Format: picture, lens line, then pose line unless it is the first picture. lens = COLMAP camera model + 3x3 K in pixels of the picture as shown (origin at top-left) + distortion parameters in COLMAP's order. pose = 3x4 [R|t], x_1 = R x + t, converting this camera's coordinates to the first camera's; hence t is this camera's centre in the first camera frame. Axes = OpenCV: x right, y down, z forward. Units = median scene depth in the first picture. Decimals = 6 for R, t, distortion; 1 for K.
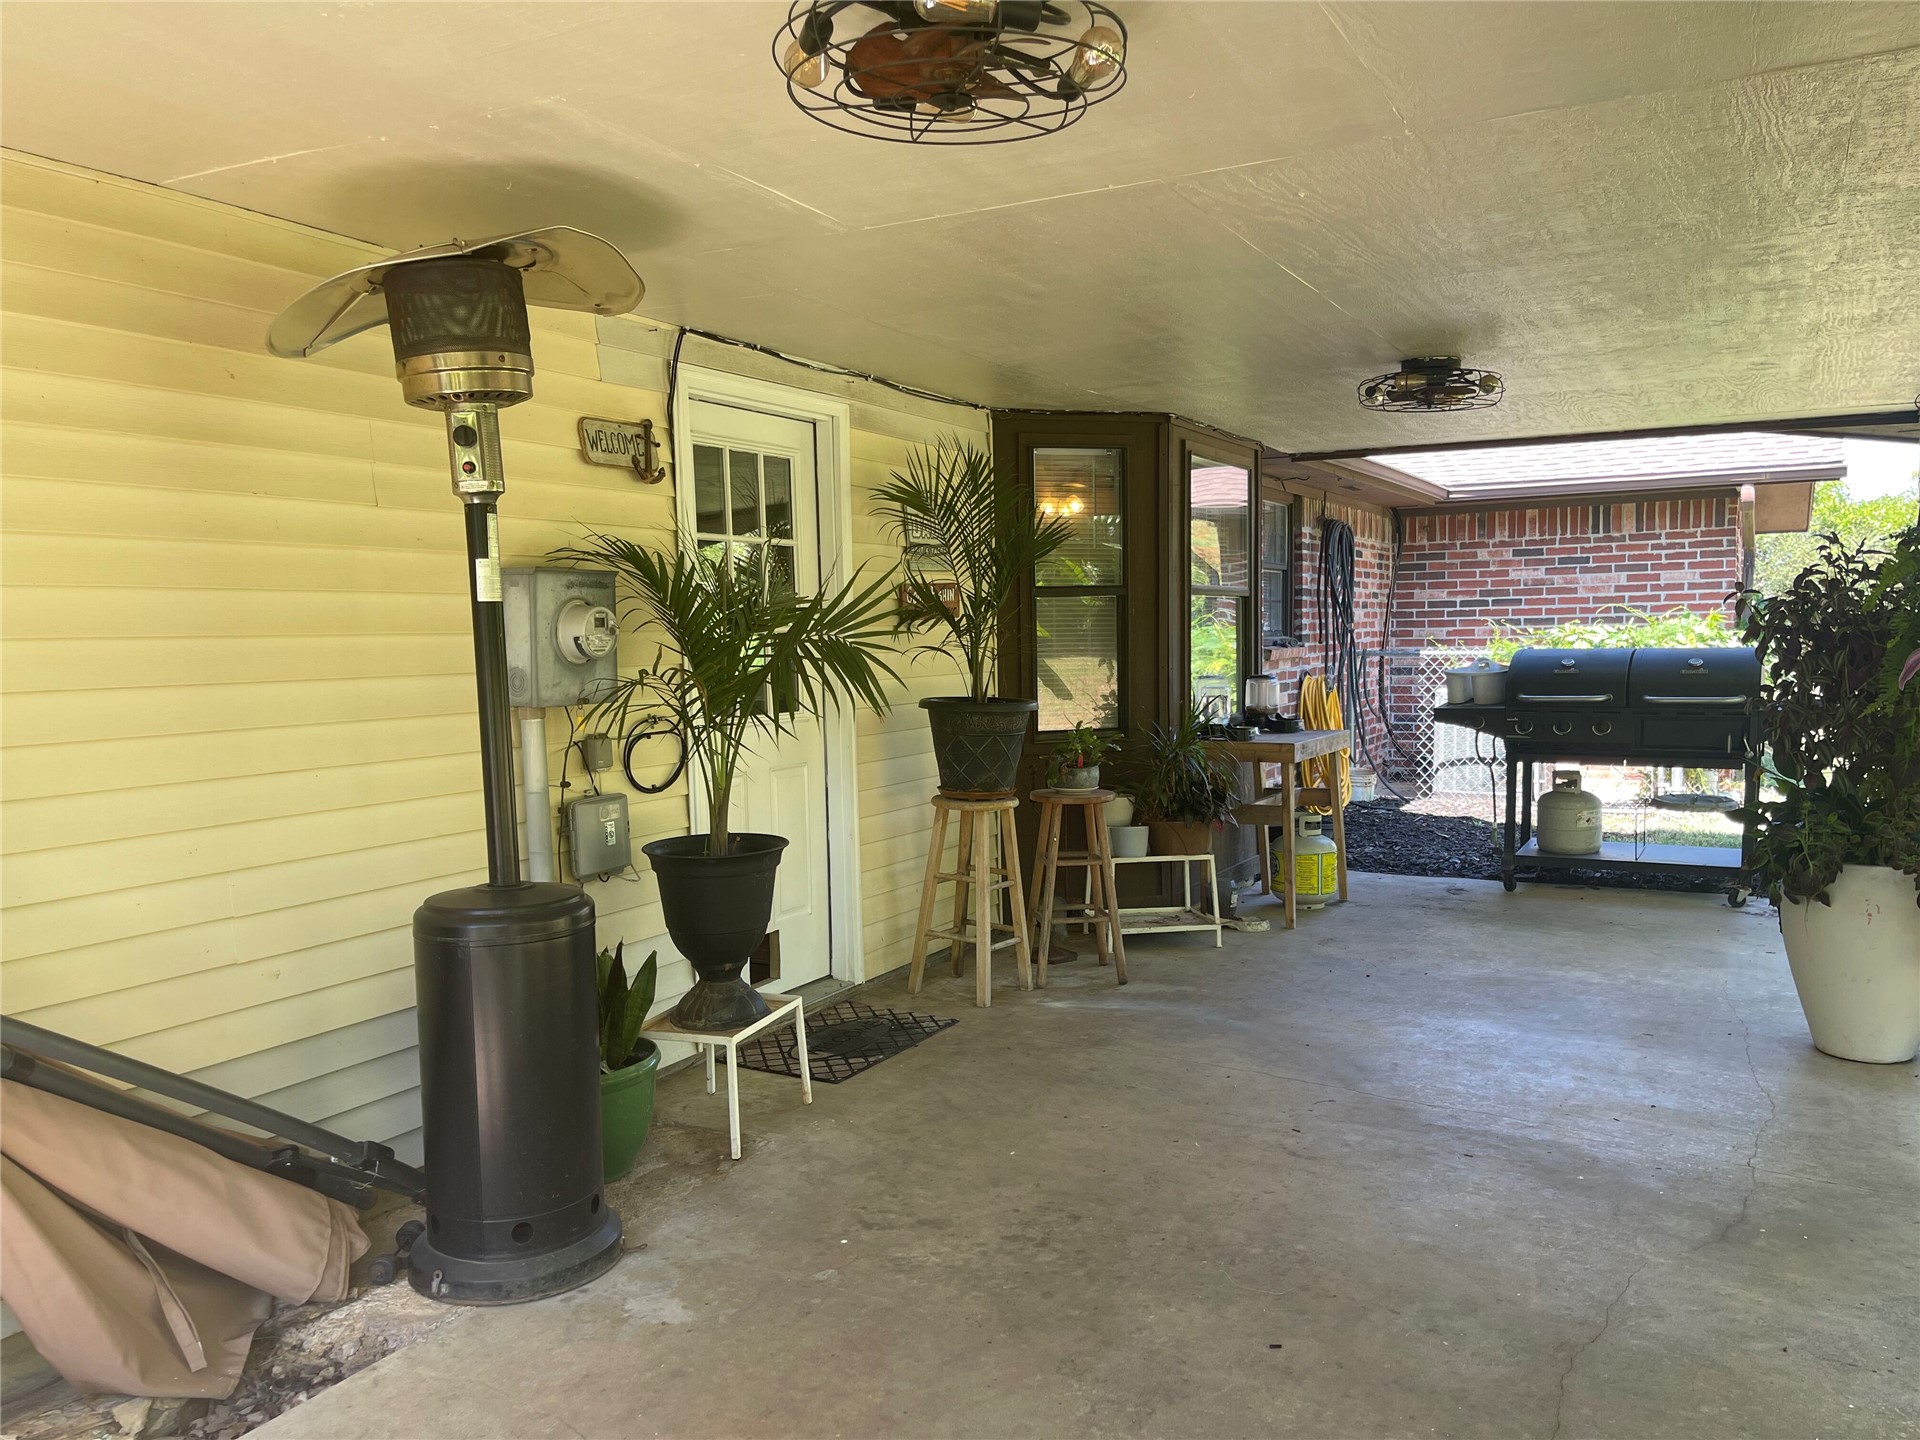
lens RADIAL K [[1541.1, 0, 960.0], [0, 1541.1, 720.0], [0, 0, 1]] dist [0.051555, -0.012070]
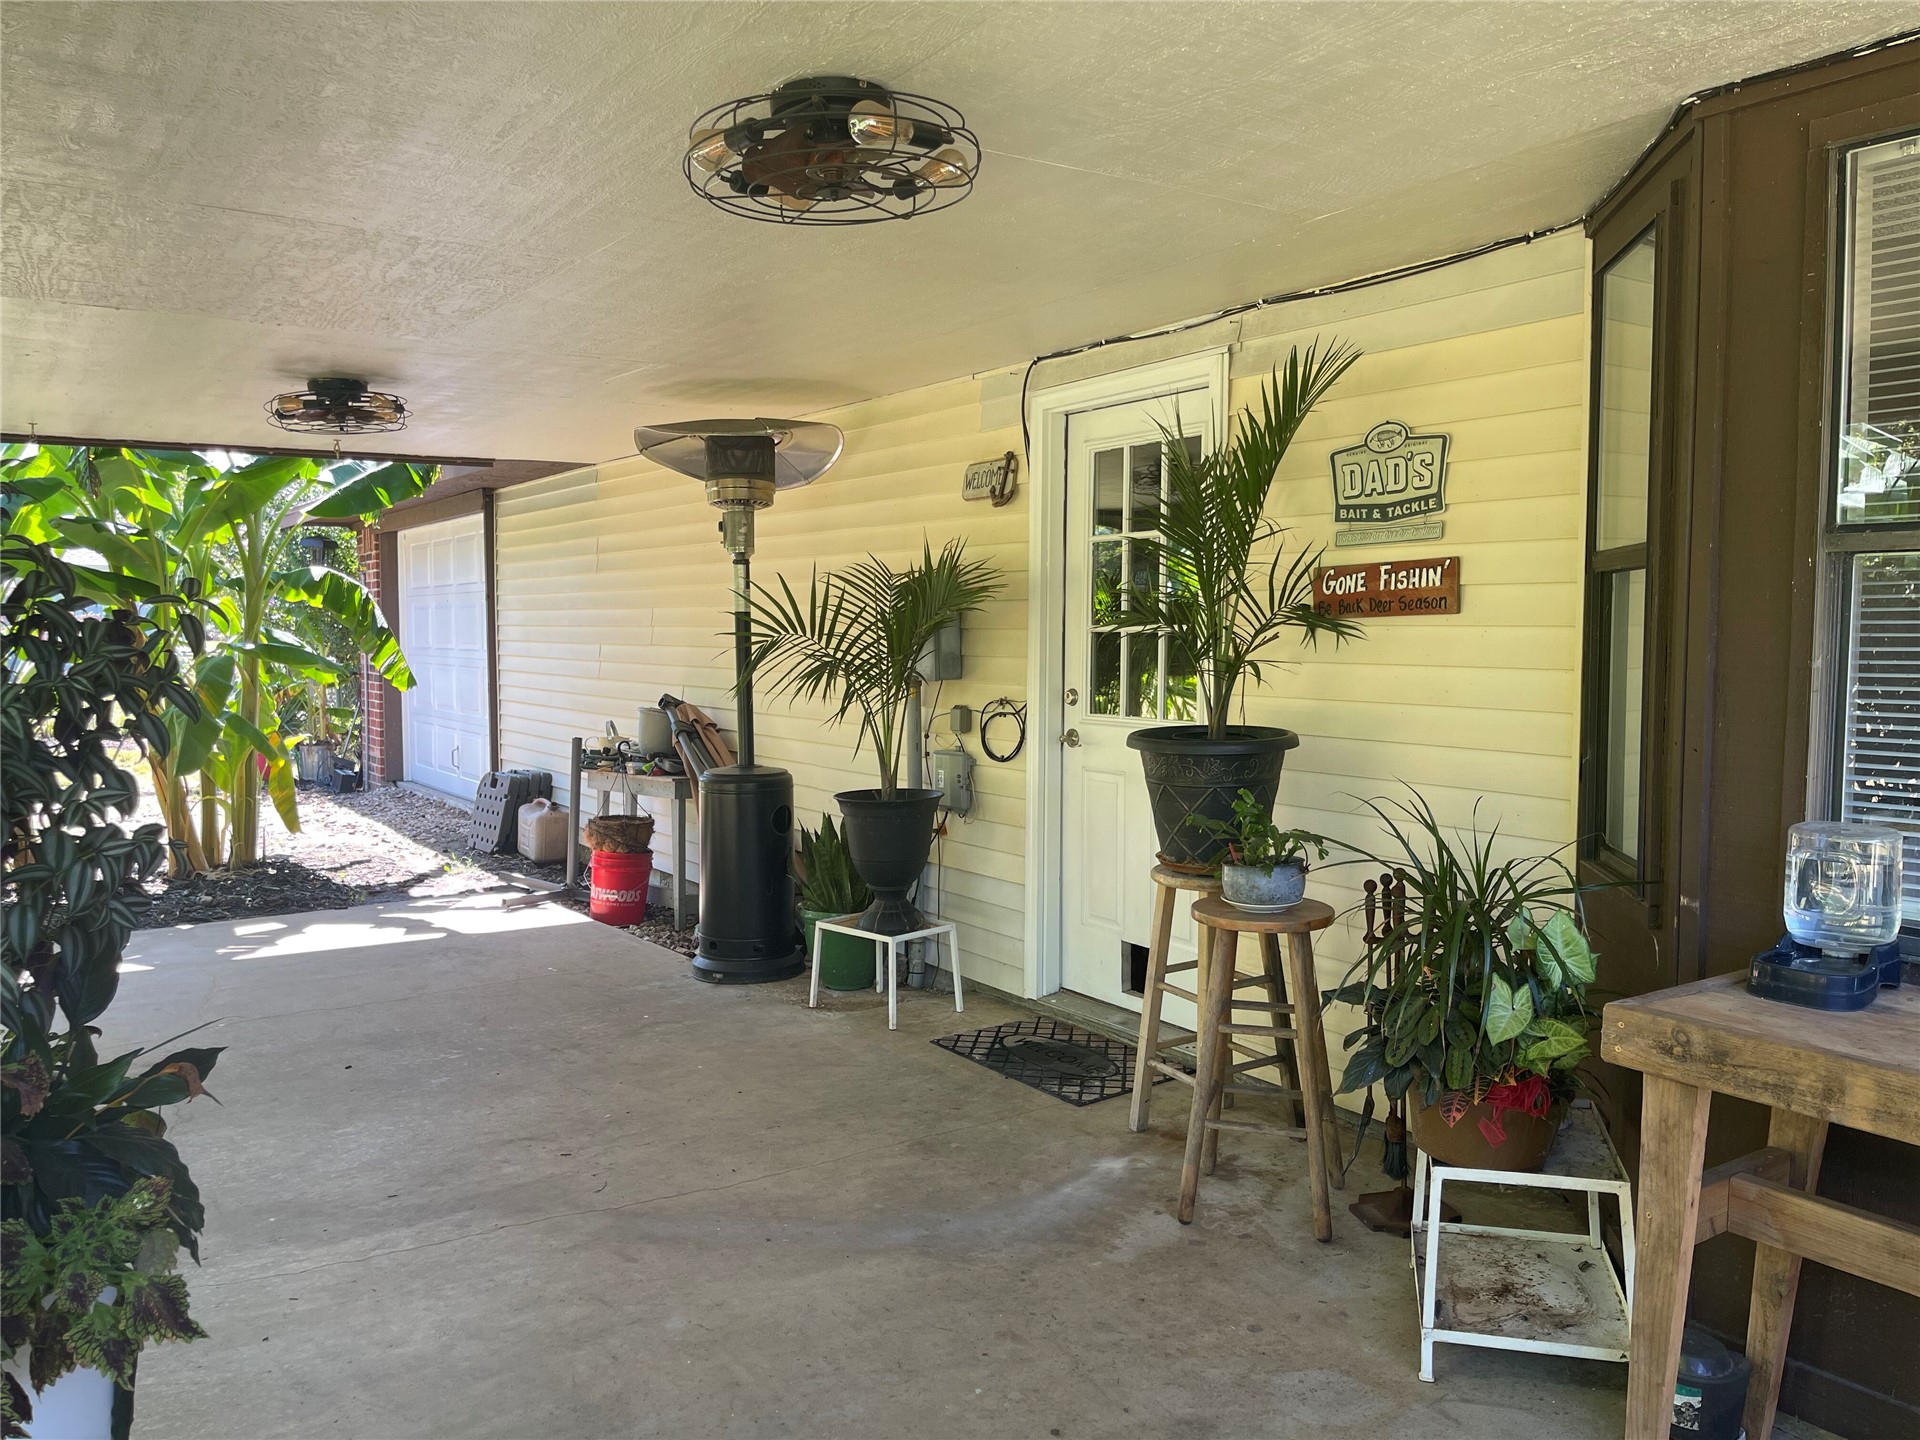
lens RADIAL K [[1541.1, 0, 960.0], [0, 1541.1, 720.0], [0, 0, 1]] dist [0.051555, -0.012070]
pose [[-0.489878, 0.076964, -0.868387, 0.818180], [-0.039315, 0.993132, 0.110199, -0.111307], [0.870904, 0.088124, -0.483488, 1.473431]]
